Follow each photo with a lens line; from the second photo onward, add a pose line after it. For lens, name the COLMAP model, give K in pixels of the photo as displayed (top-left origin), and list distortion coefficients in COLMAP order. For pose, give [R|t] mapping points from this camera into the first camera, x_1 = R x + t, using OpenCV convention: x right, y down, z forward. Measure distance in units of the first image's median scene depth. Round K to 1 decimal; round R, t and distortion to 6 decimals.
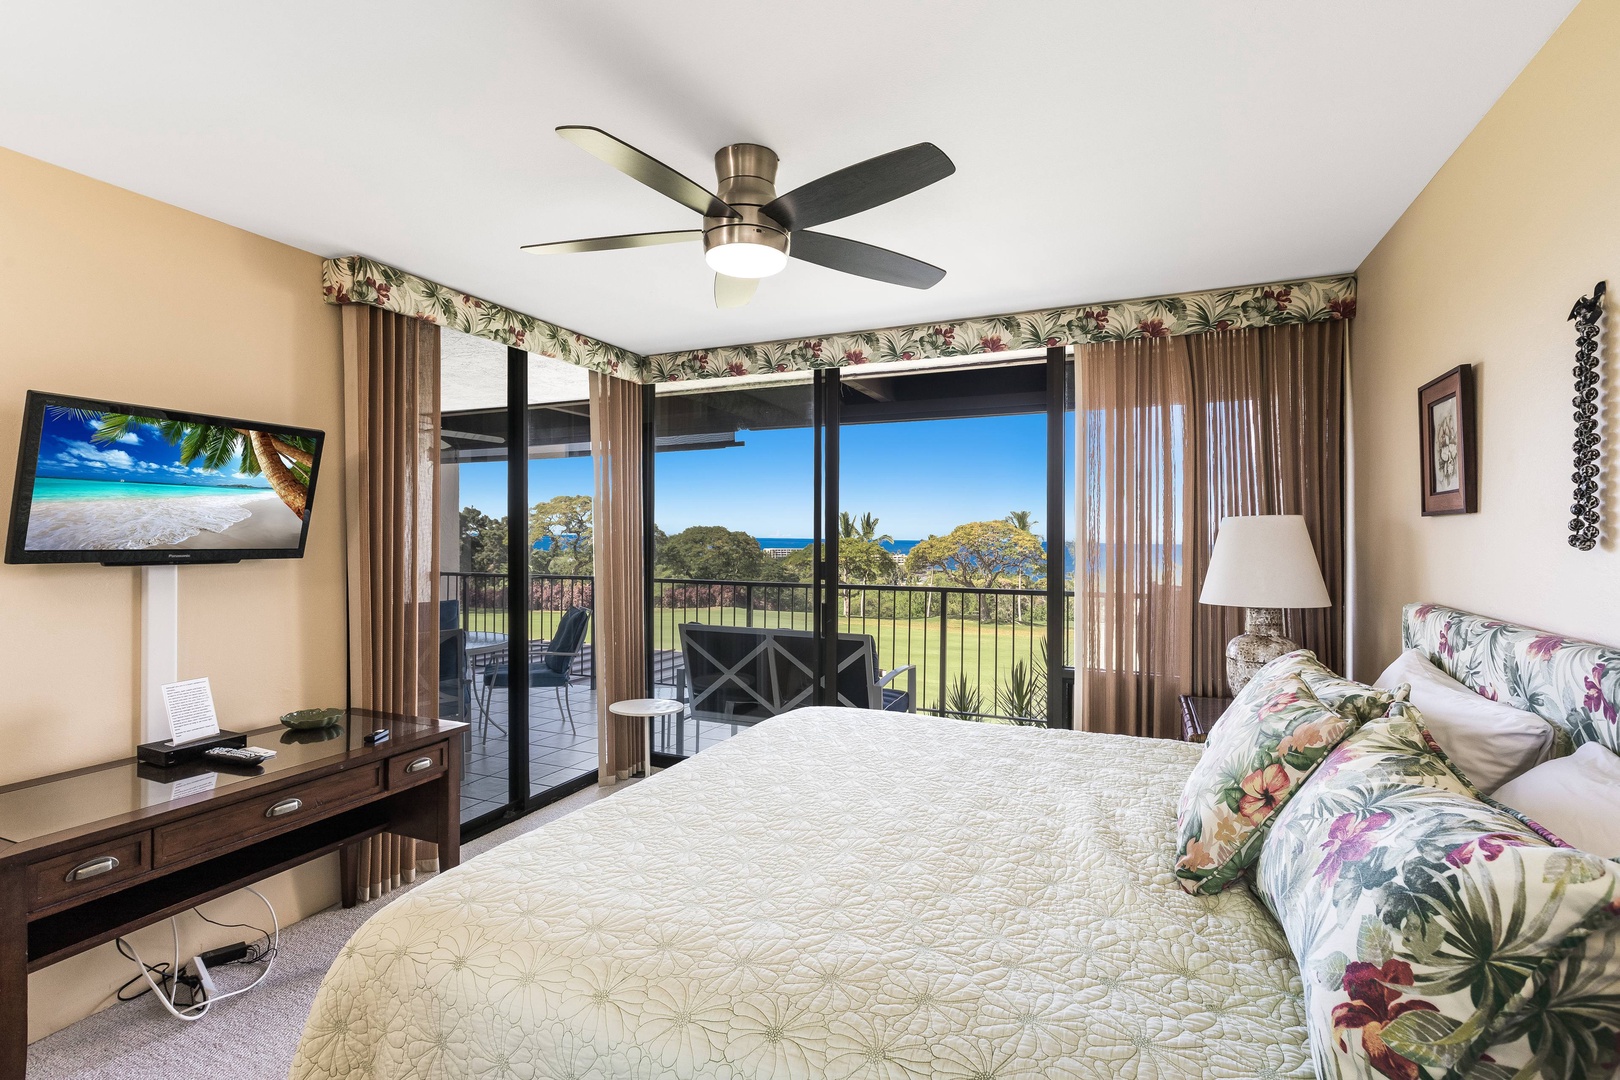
lens RADIAL K [[731.0, 0, 798.6], [0, 731.0, 543.1], [0, 0, 1]] dist [0.004070, -0.000078]
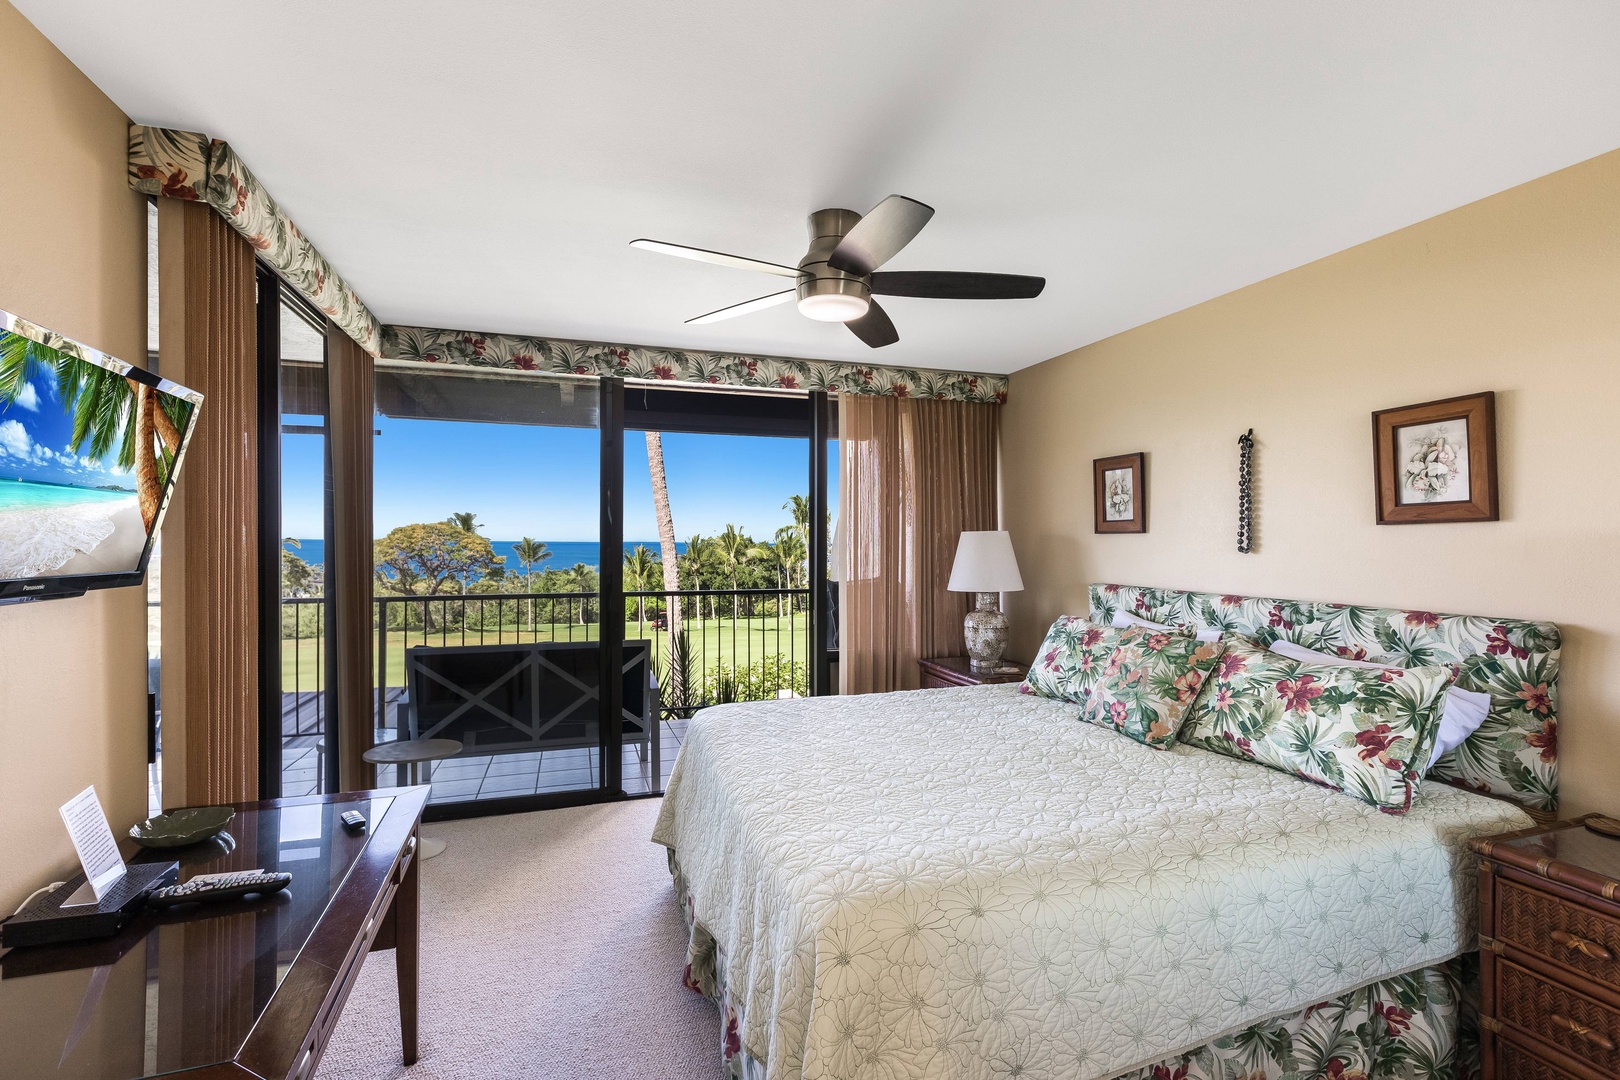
lens RADIAL K [[731.0, 0, 798.6], [0, 731.0, 543.1], [0, 0, 1]] dist [0.004070, -0.000078]
pose [[0.750060, -0.004538, 0.661355, -0.636305], [0.005692, 0.999984, 0.000406, -0.014033], [-0.661346, 0.003460, 0.750073, 0.126150]]
